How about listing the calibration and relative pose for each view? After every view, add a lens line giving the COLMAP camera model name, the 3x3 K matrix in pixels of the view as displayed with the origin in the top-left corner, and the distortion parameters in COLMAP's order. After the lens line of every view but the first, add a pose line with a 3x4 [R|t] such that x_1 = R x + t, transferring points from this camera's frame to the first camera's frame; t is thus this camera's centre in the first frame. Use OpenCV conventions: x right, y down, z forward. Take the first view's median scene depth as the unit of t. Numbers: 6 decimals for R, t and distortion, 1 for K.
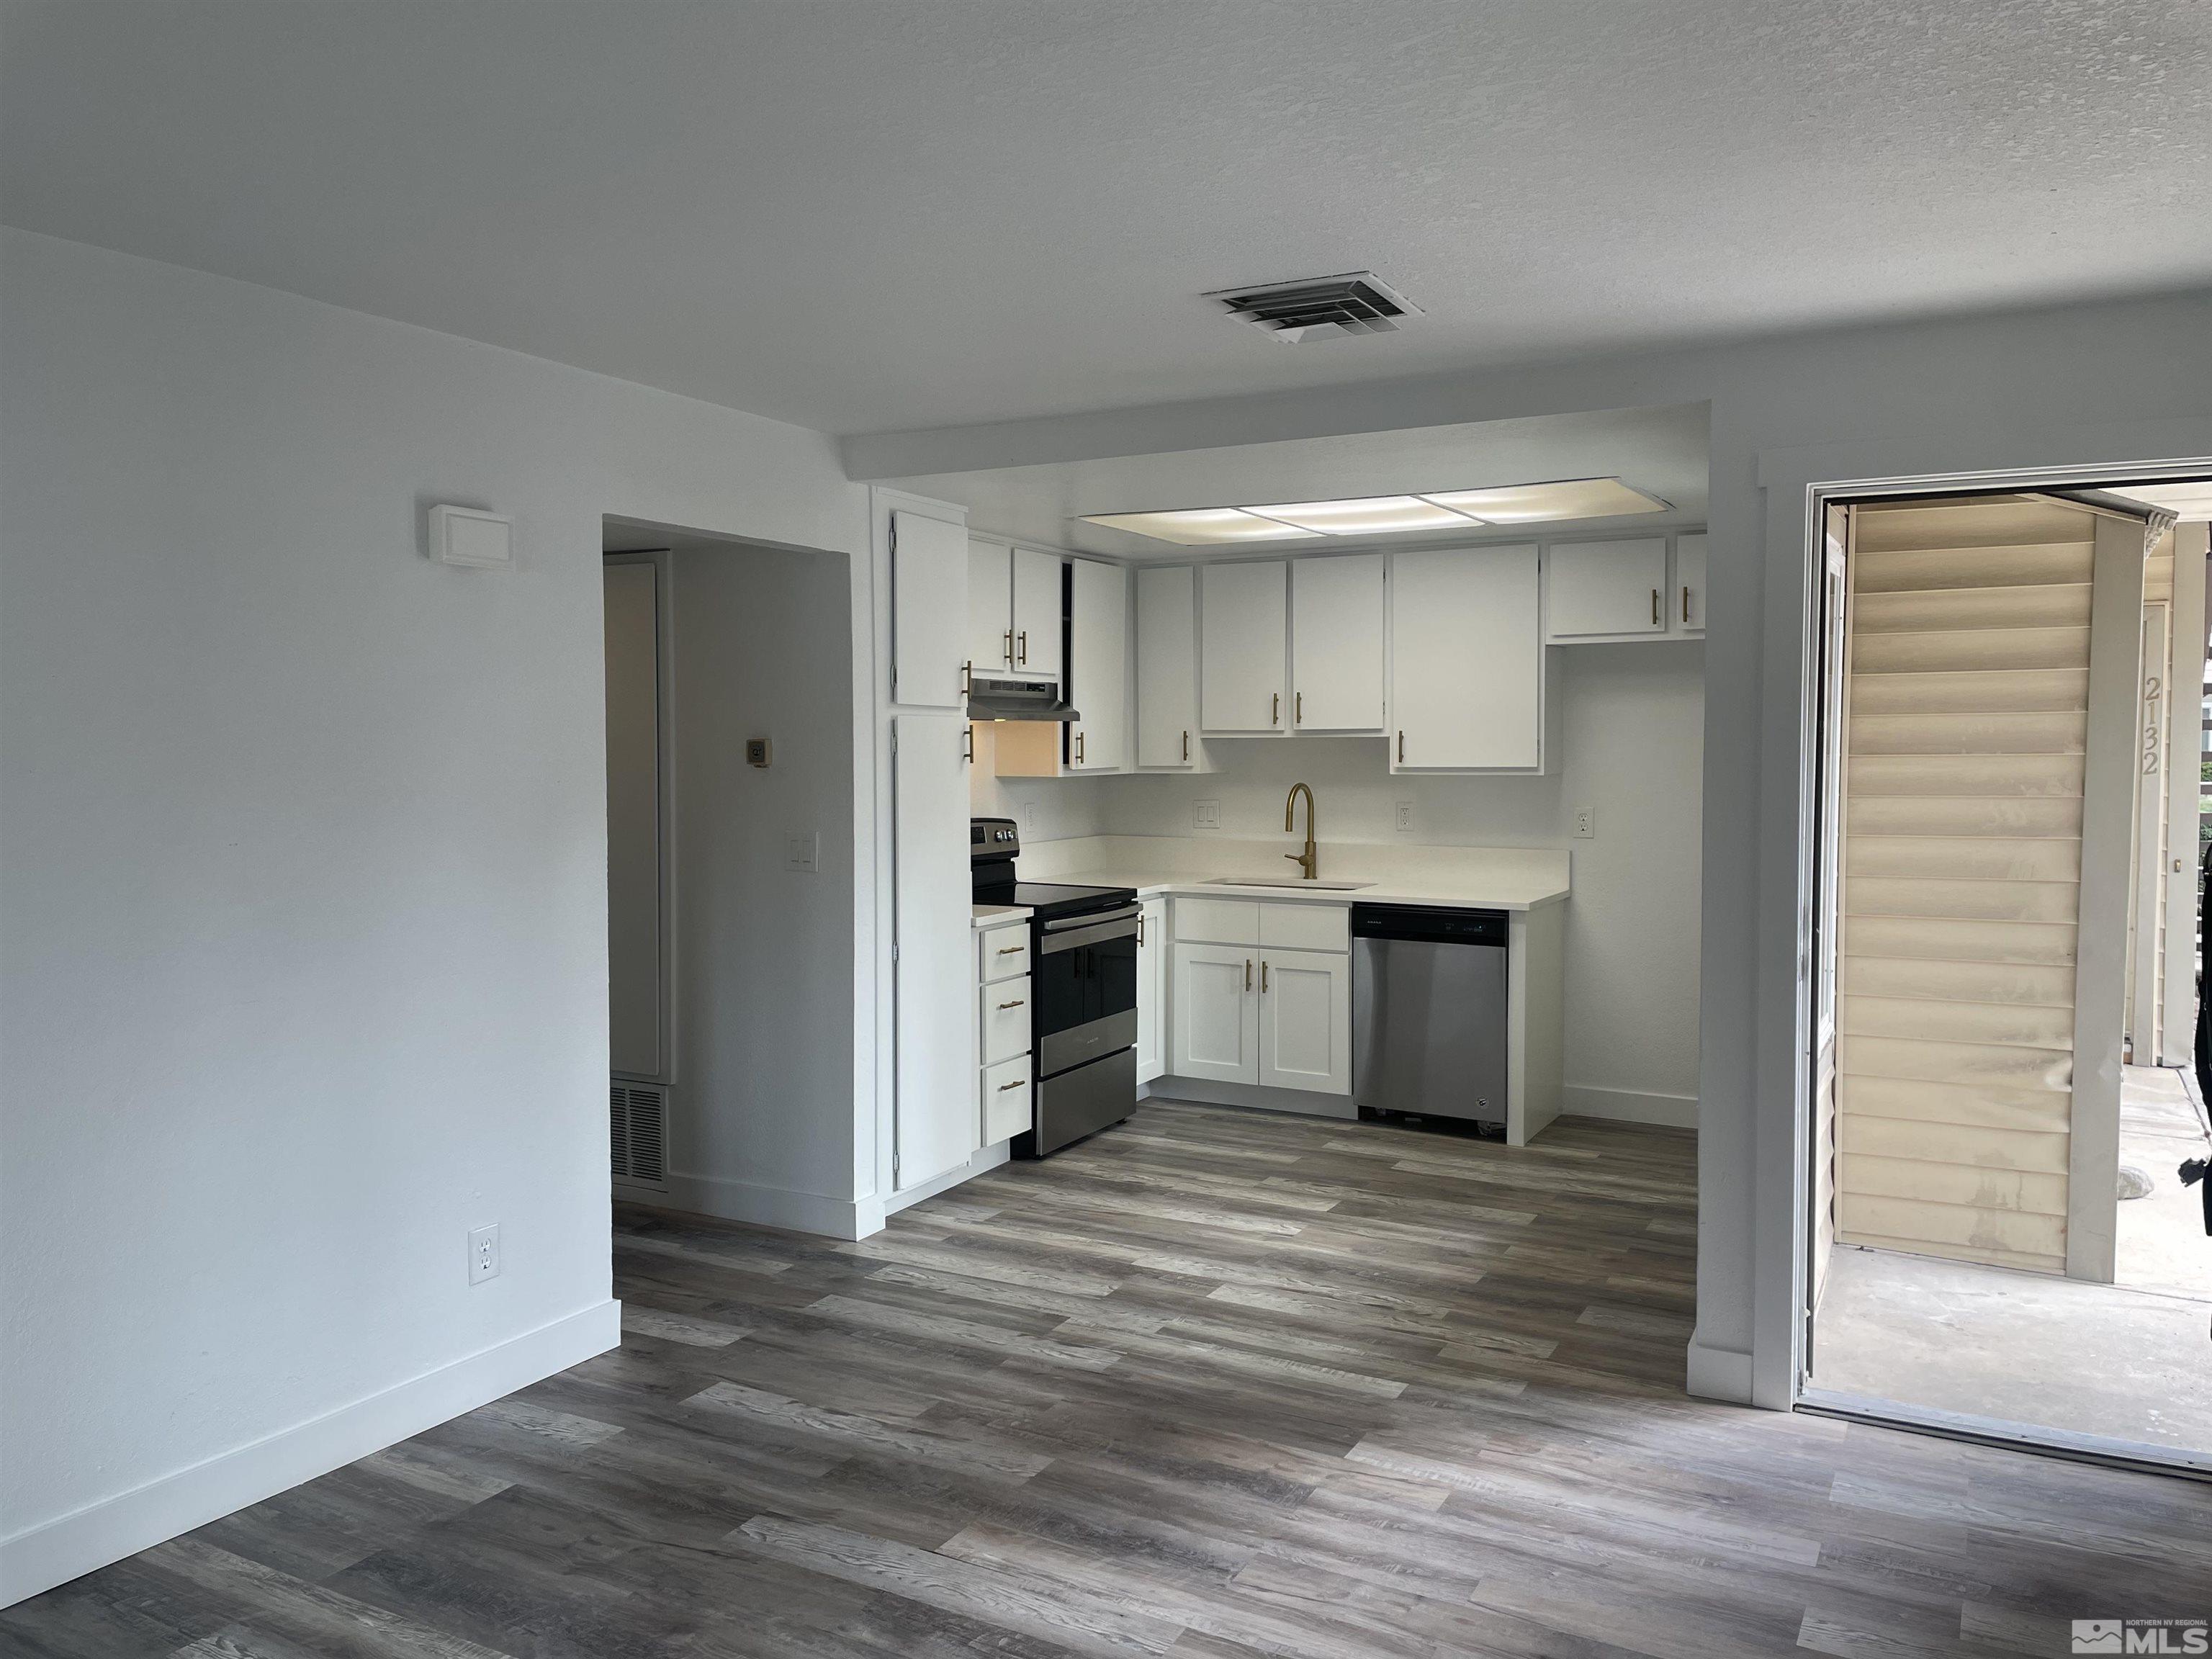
lens RADIAL K [[1662.8, 0, 1088.8], [0, 1662.8, 810.4], [0, 0, 1]] dist [0.084451, -0.106290]
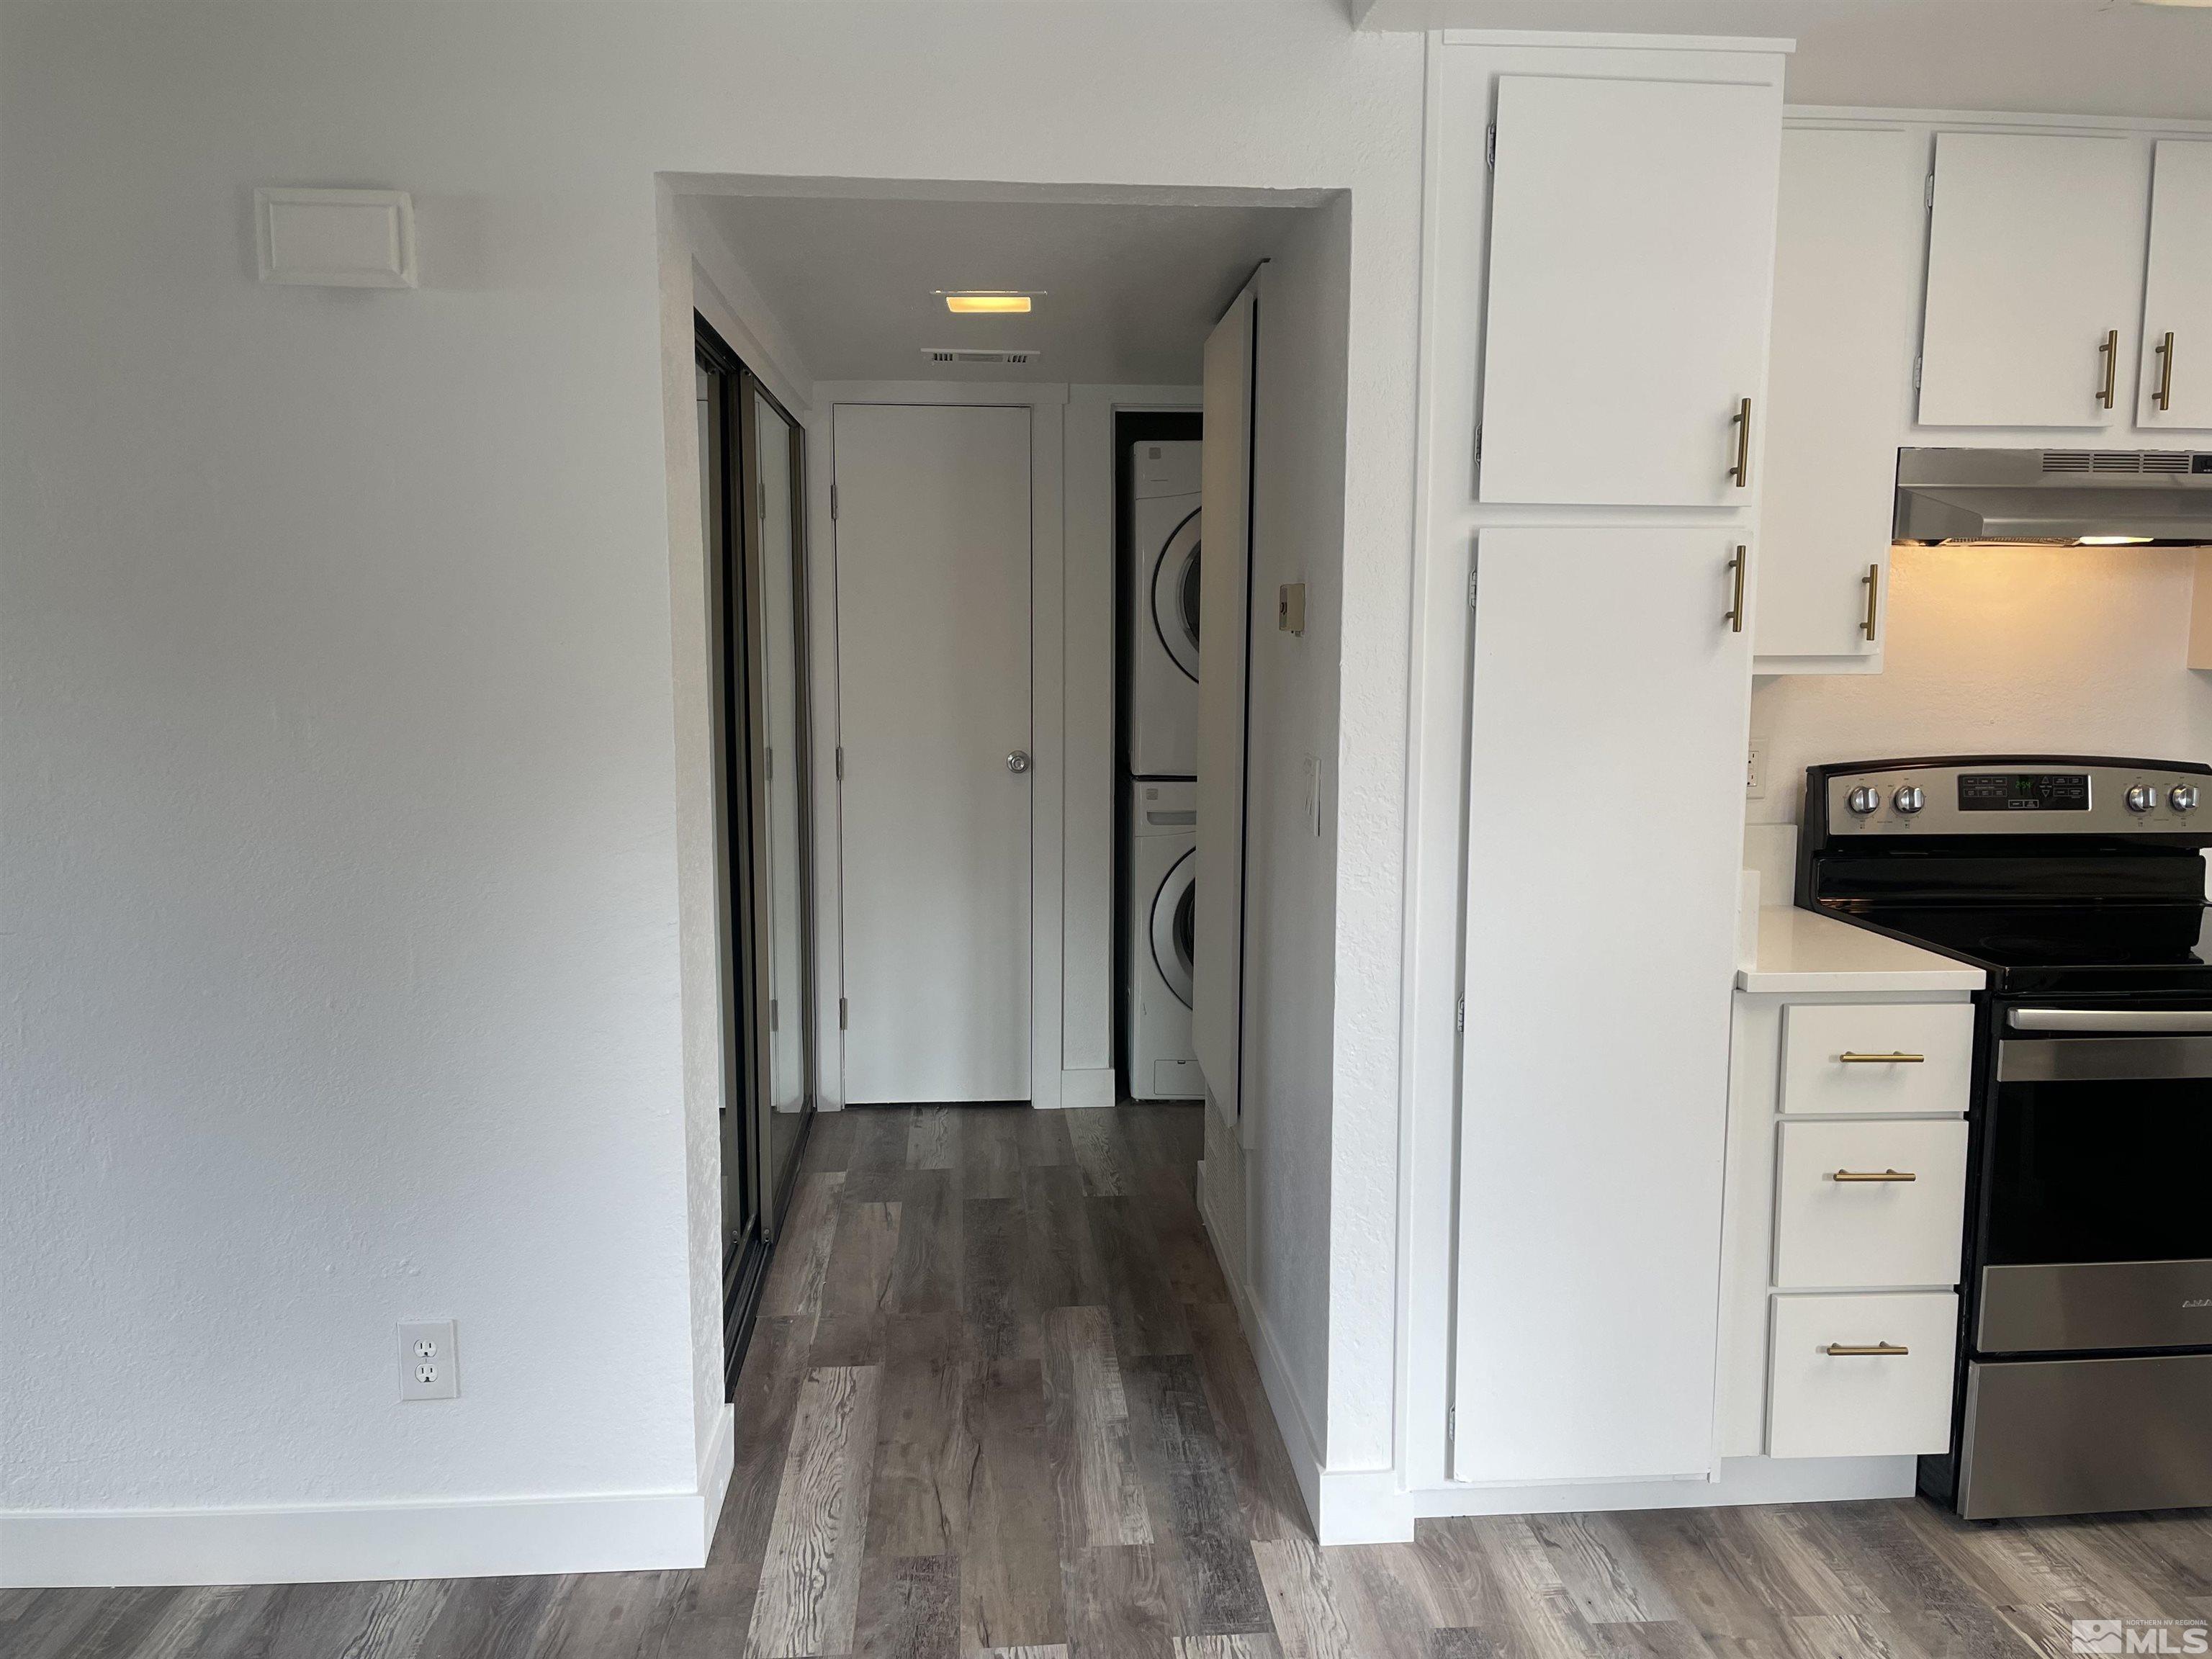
lens RADIAL K [[1664.3, 0, 1080.1], [0, 1664.3, 829.9], [0, 0, 1]] dist [0.086107, -0.102896]
pose [[0.542168, 0.107113, -0.833415, 0.208188], [-0.039082, 0.993983, 0.102325, -0.014478], [0.839361, -0.022906, 0.543092, 0.577509]]
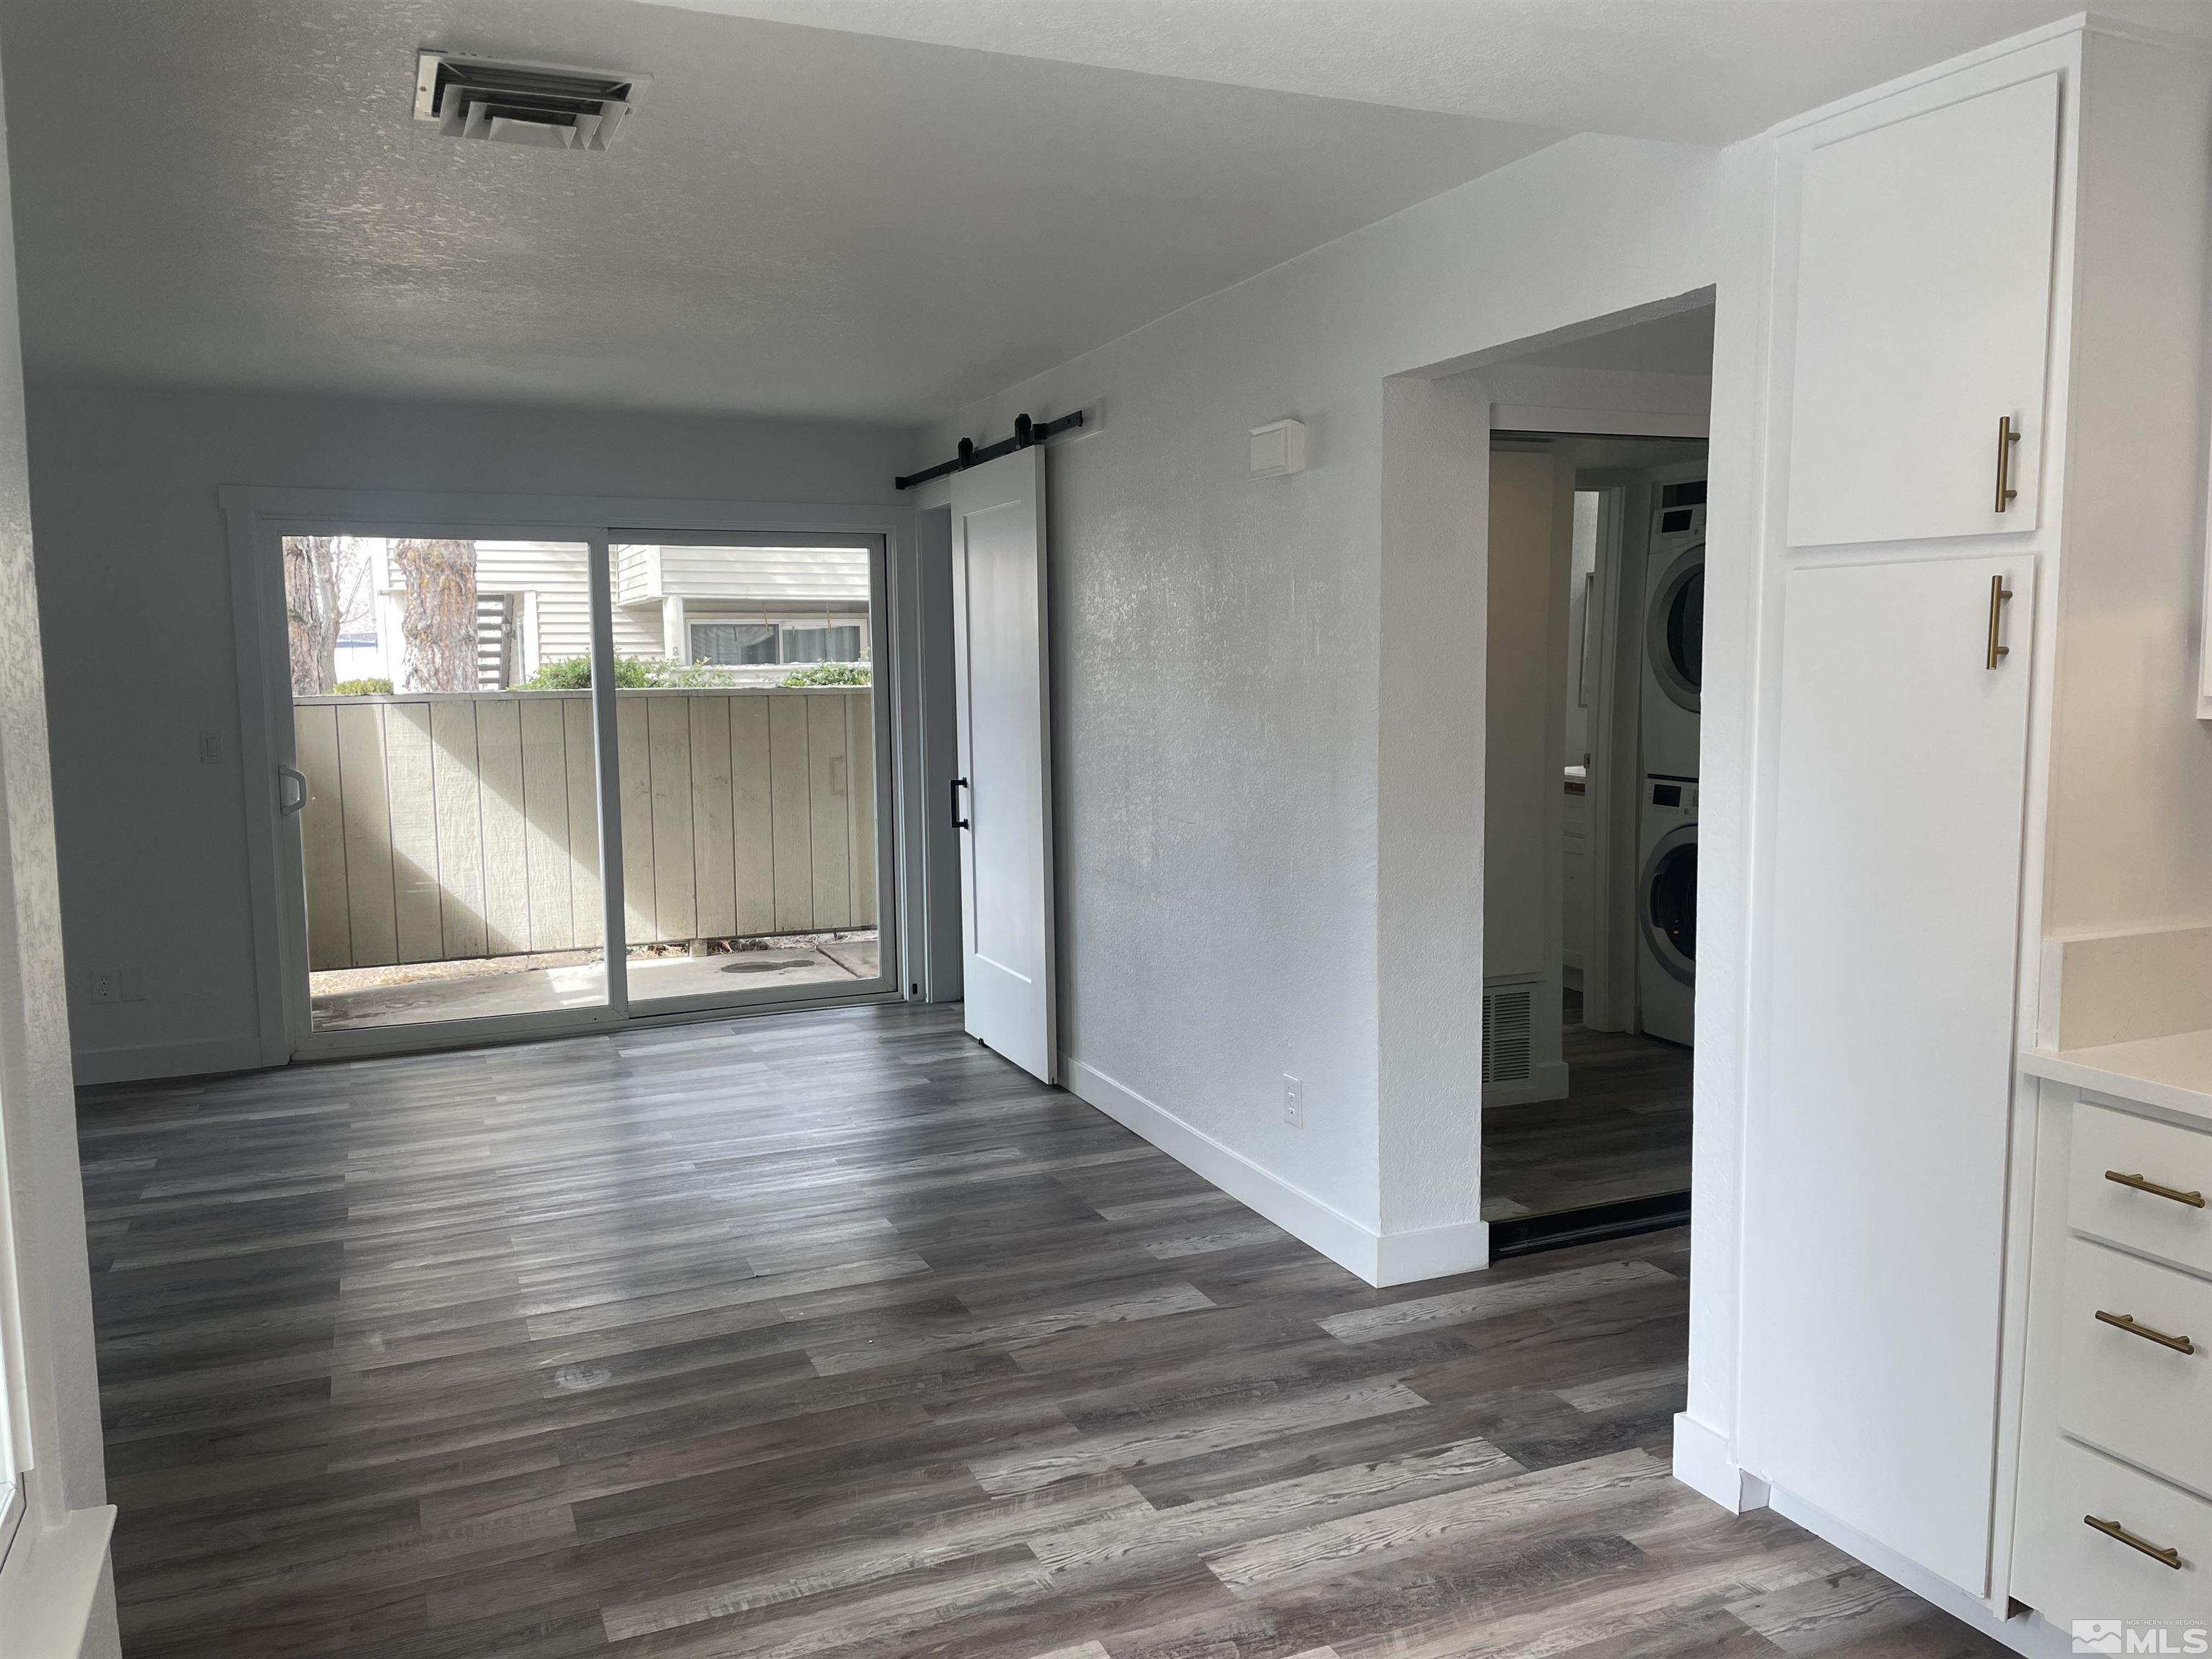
lens RADIAL K [[1662.8, 0, 1088.8], [0, 1662.8, 810.4], [0, 0, 1]] dist [0.084451, -0.106290]
pose [[-0.614050, 0.081034, -0.785096, 0.383979], [-0.022872, 0.992471, 0.120327, -0.037348], [0.788936, 0.091843, -0.607573, 1.036870]]
